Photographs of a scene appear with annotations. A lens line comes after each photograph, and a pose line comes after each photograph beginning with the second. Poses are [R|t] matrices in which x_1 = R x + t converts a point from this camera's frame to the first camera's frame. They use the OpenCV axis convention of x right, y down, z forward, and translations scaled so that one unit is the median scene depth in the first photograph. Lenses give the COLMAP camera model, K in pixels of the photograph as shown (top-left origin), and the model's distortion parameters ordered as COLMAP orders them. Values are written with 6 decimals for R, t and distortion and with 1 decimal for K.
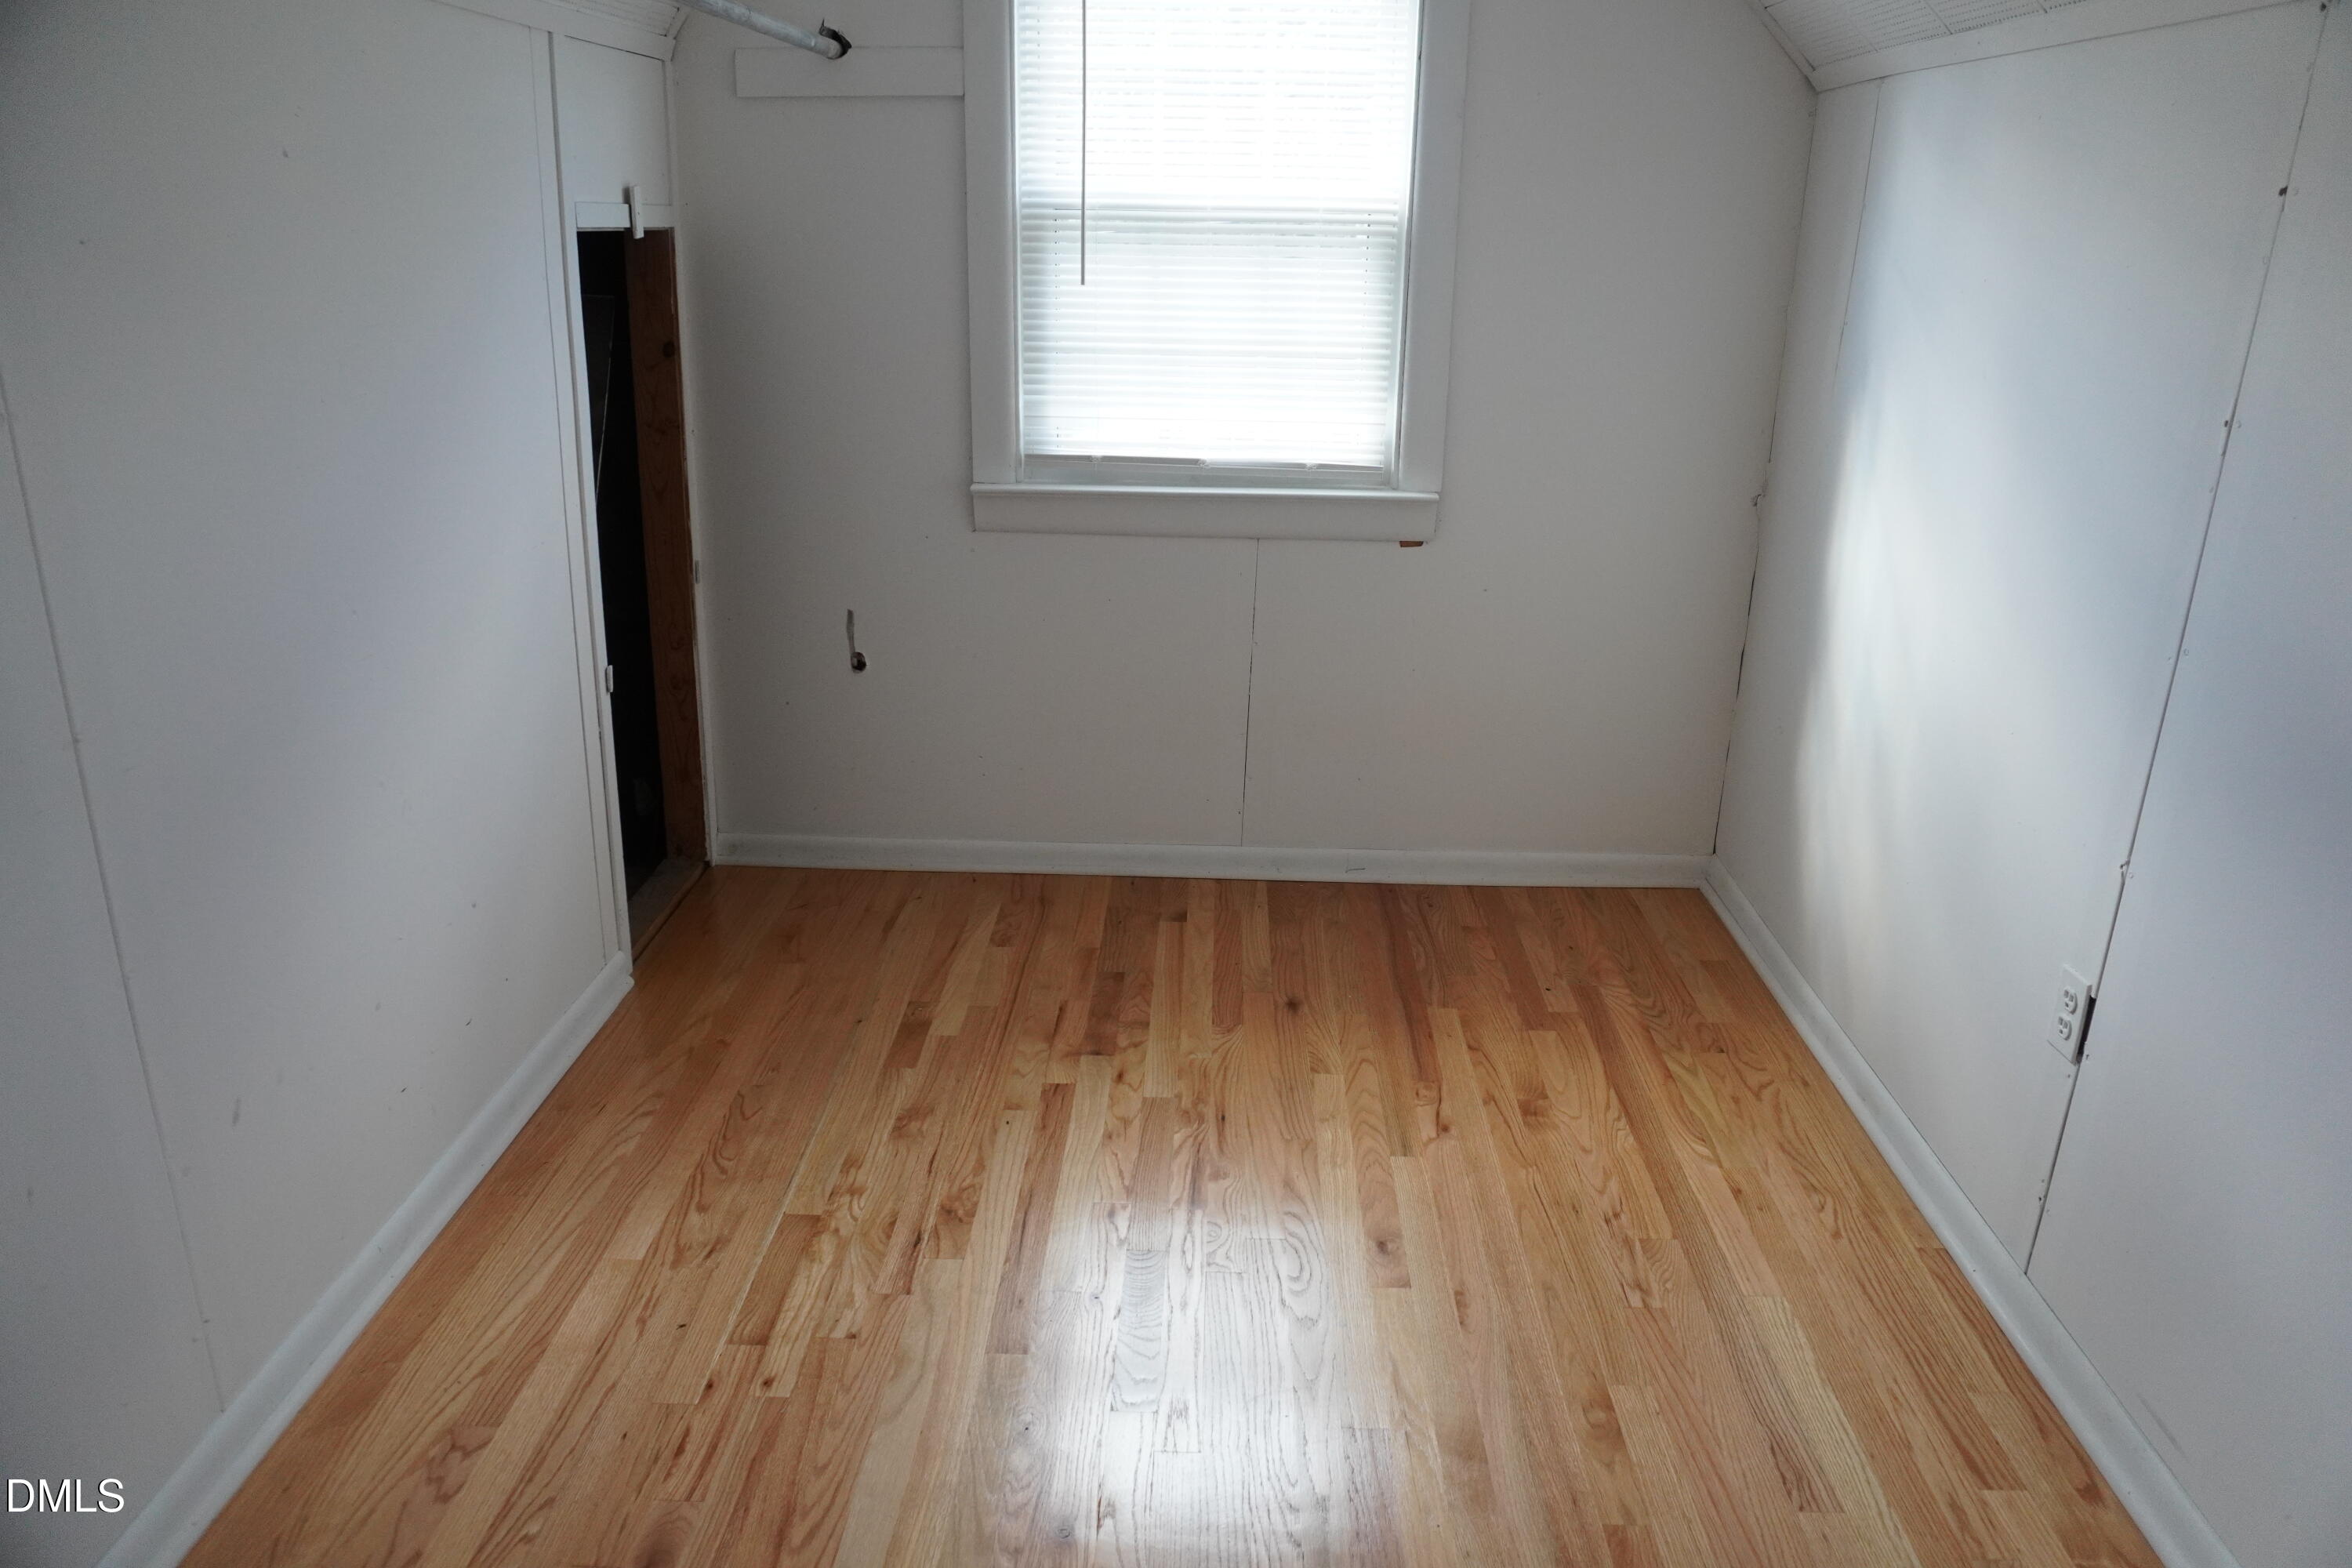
lens RADIAL K [[1580.3, 0, 1164.8], [0, 1580.3, 781.2], [0, 0, 1]] dist [-0.041471, 0.030861]
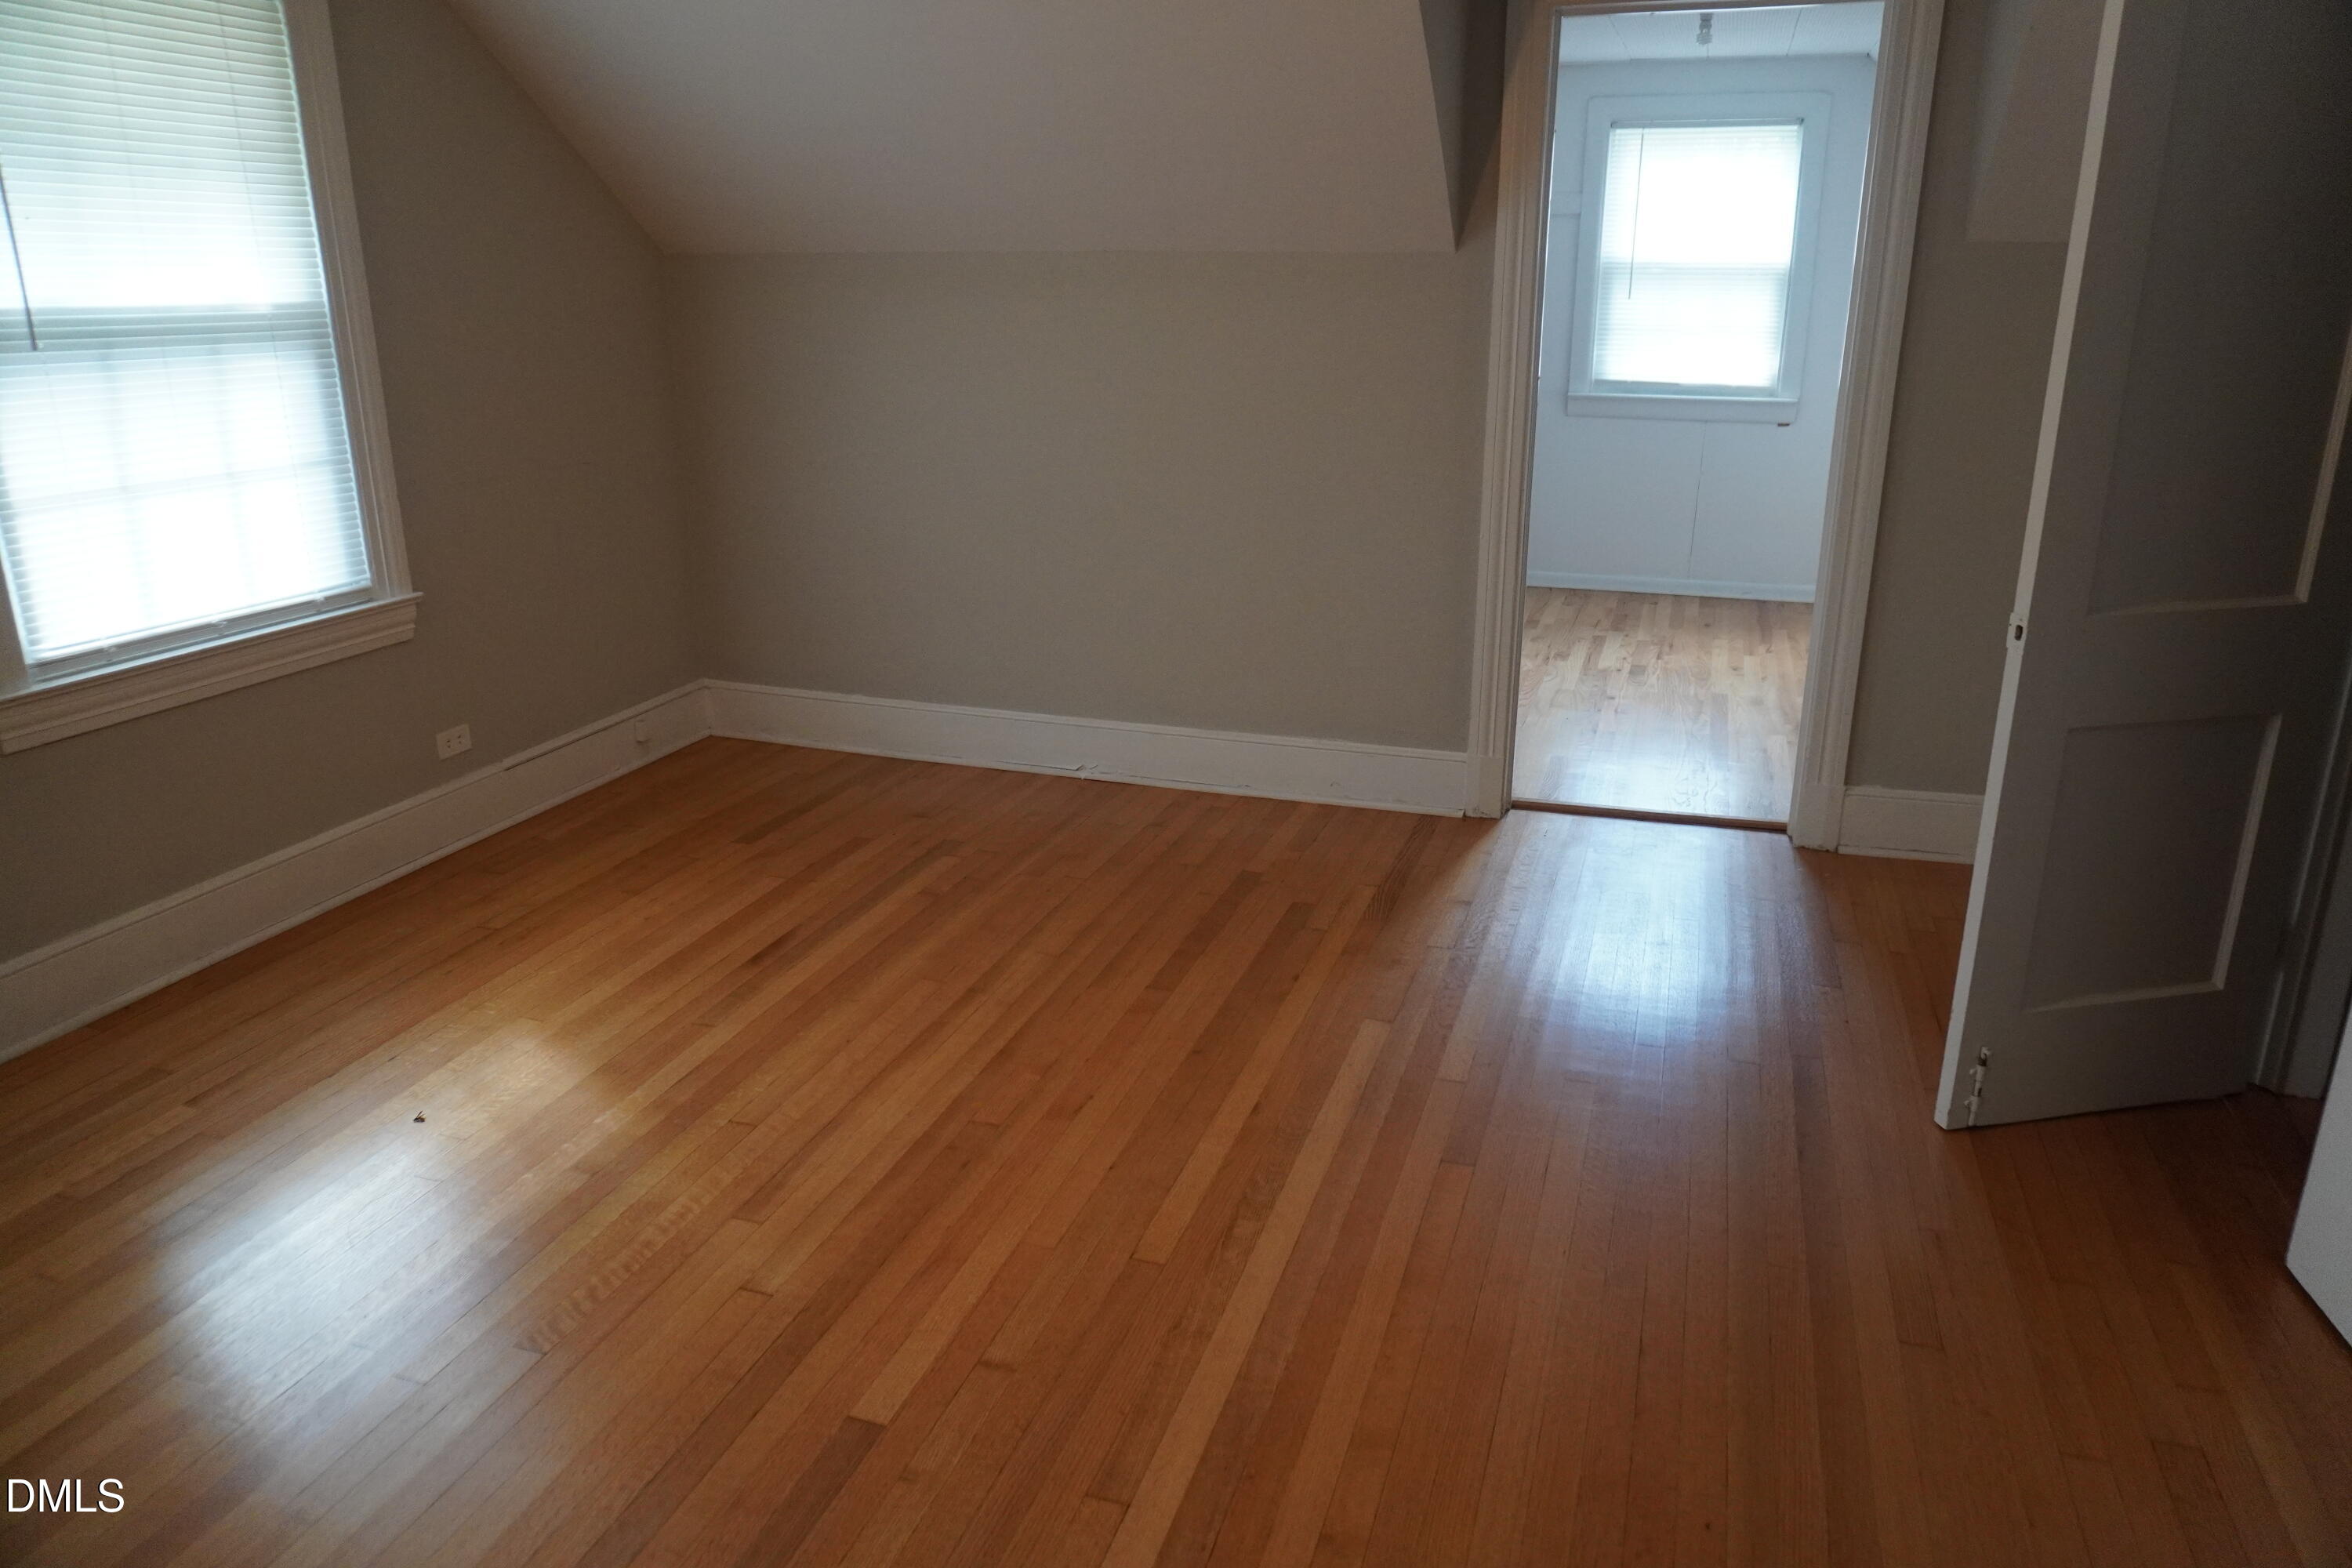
lens RADIAL K [[1580.3, 0, 1183.6], [0, 1580.3, 774.5], [0, 0, 1]] dist [-0.041471, 0.030861]
pose [[0.962571, 0.069829, -0.261880, -0.029645], [-0.077862, 0.996755, -0.020411, 0.418637], [0.259605, 0.040037, 0.964885, -1.192596]]
